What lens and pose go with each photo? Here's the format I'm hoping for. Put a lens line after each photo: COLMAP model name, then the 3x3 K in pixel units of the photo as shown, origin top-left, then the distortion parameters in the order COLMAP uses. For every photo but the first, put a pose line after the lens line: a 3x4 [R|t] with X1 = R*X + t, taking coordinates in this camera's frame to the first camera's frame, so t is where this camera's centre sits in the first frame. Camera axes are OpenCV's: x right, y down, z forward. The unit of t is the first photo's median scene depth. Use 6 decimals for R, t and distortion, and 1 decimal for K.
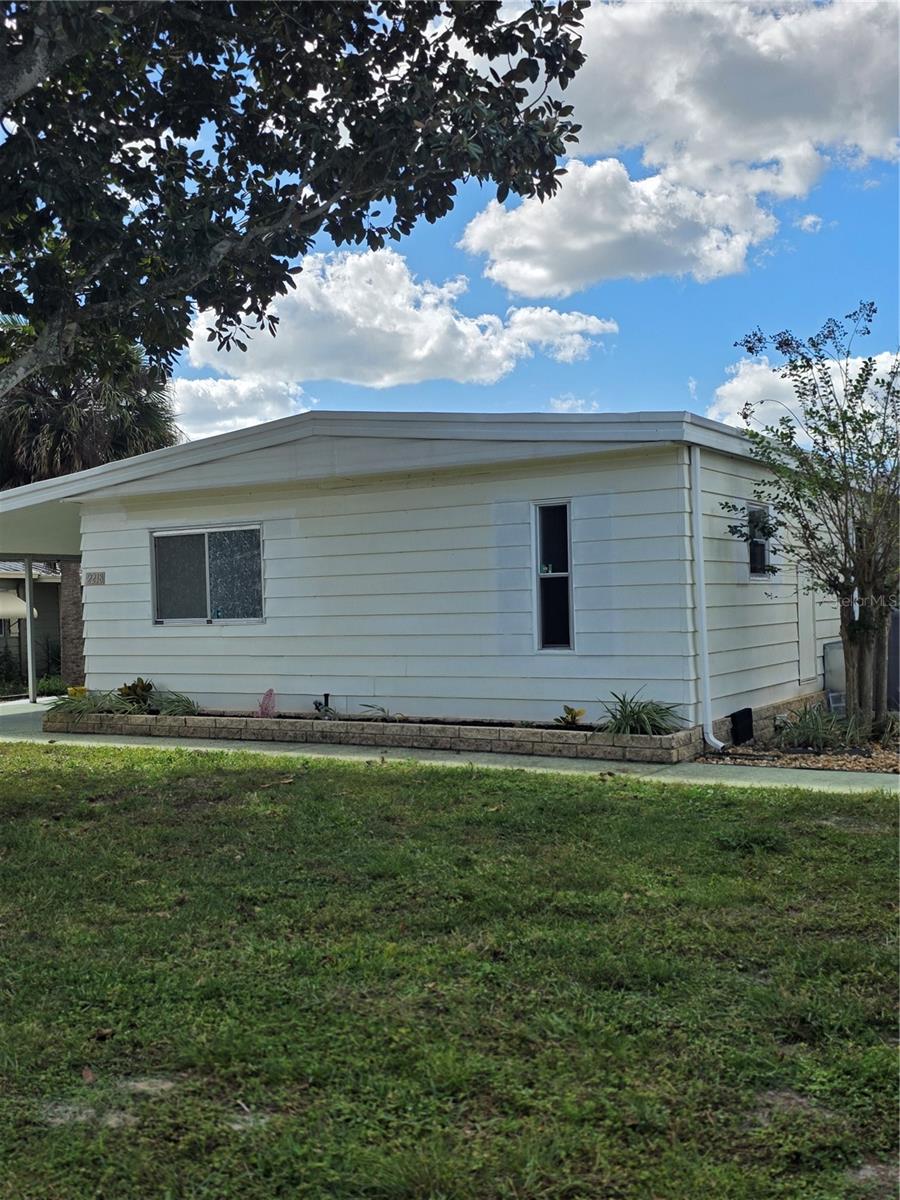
lens RADIAL K [[1200.0, 0, 403.8], [0, 1200.0, 616.2], [0, 0, 1]] dist [0.038973, 0.000000]
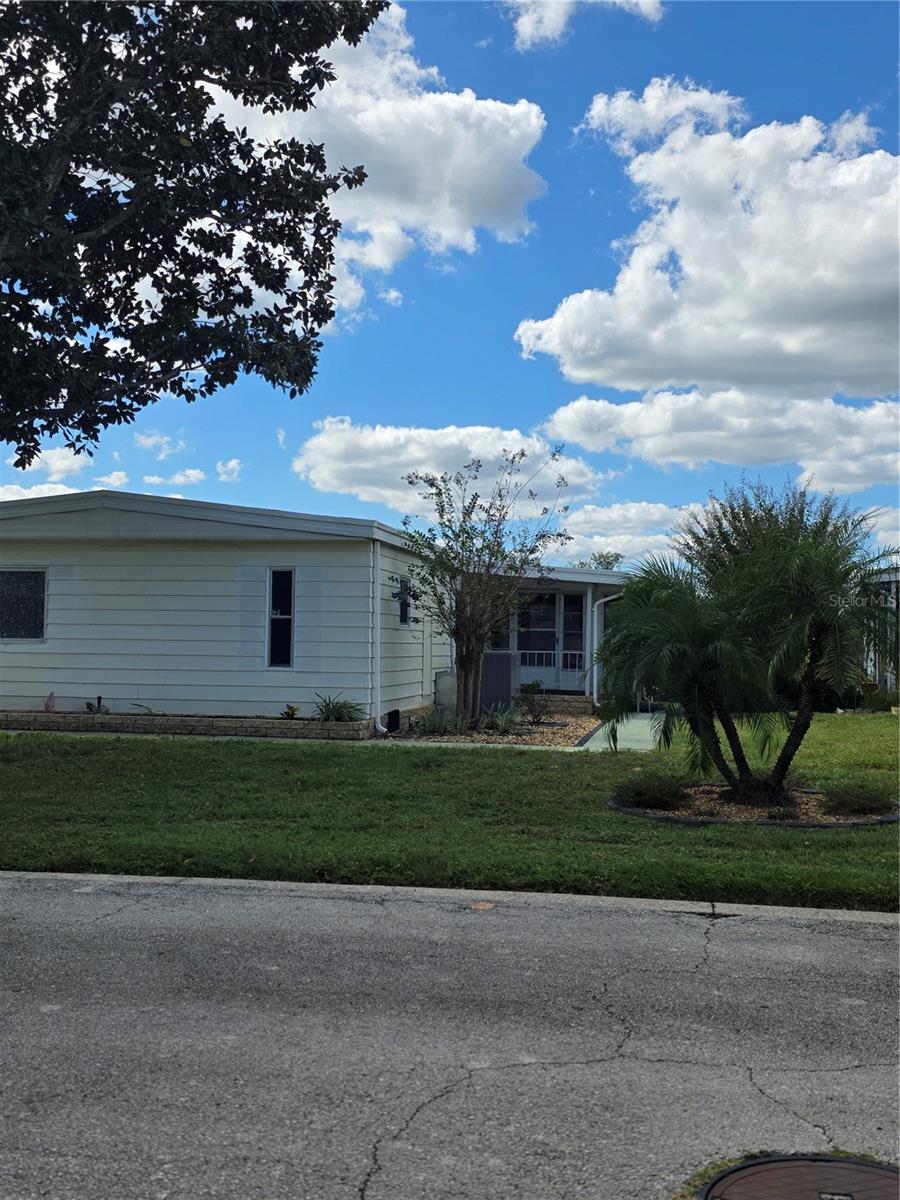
lens RADIAL K [[1200.0, 0, 445.4], [0, 1200.0, 599.2], [0, 0, 1]] dist [0.038973, 0.000000]
pose [[0.928345, 0.052782, 0.367954, -0.235722], [-0.035045, 0.997886, -0.054726, 0.017654], [-0.370065, 0.037910, 0.928232, -0.467138]]
